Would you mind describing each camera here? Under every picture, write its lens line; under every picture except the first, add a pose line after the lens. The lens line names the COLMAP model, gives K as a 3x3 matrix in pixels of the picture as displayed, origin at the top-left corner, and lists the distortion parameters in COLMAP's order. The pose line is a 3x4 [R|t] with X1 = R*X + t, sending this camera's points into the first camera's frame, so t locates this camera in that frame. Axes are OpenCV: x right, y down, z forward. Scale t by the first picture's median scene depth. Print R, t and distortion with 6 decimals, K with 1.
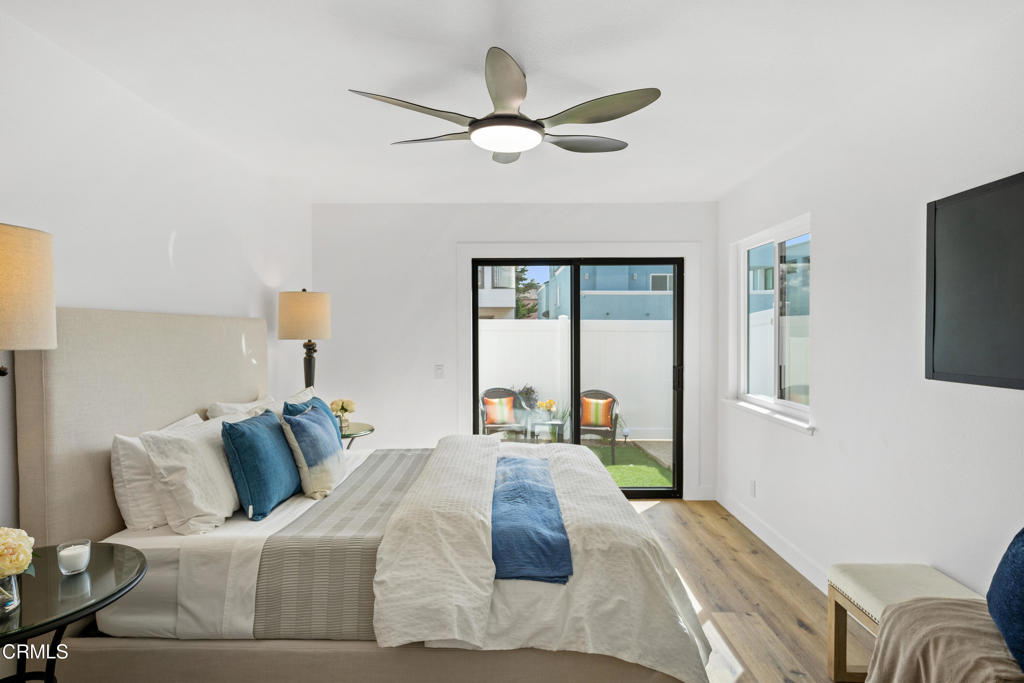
lens RADIAL K [[542.2, 0, 512.0], [0, 542.2, 341.5], [0, 0, 1]] dist [-0.002116, -0.000226]
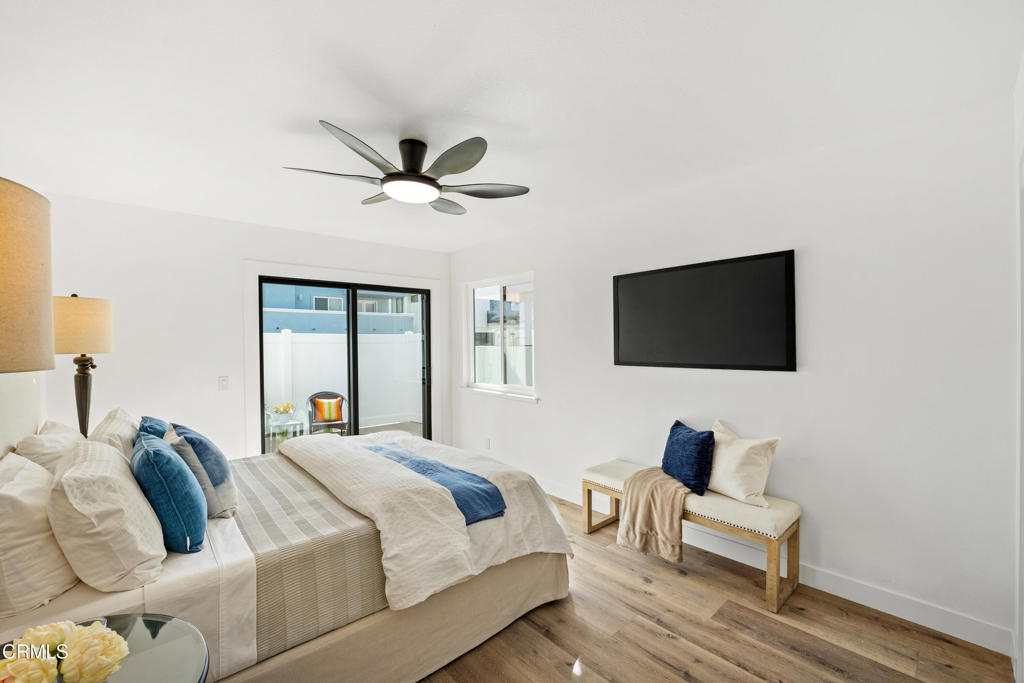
lens RADIAL K [[416.4, 0, 511.7], [0, 416.4, 345.0], [0, 0, 1]] dist [-0.033910, 0.005007]
pose [[0.738425, -0.008798, 0.674278, -0.539977], [0.018413, 0.999805, -0.007119, -0.000623], [-0.674084, 0.017672, 0.738443, 0.137399]]
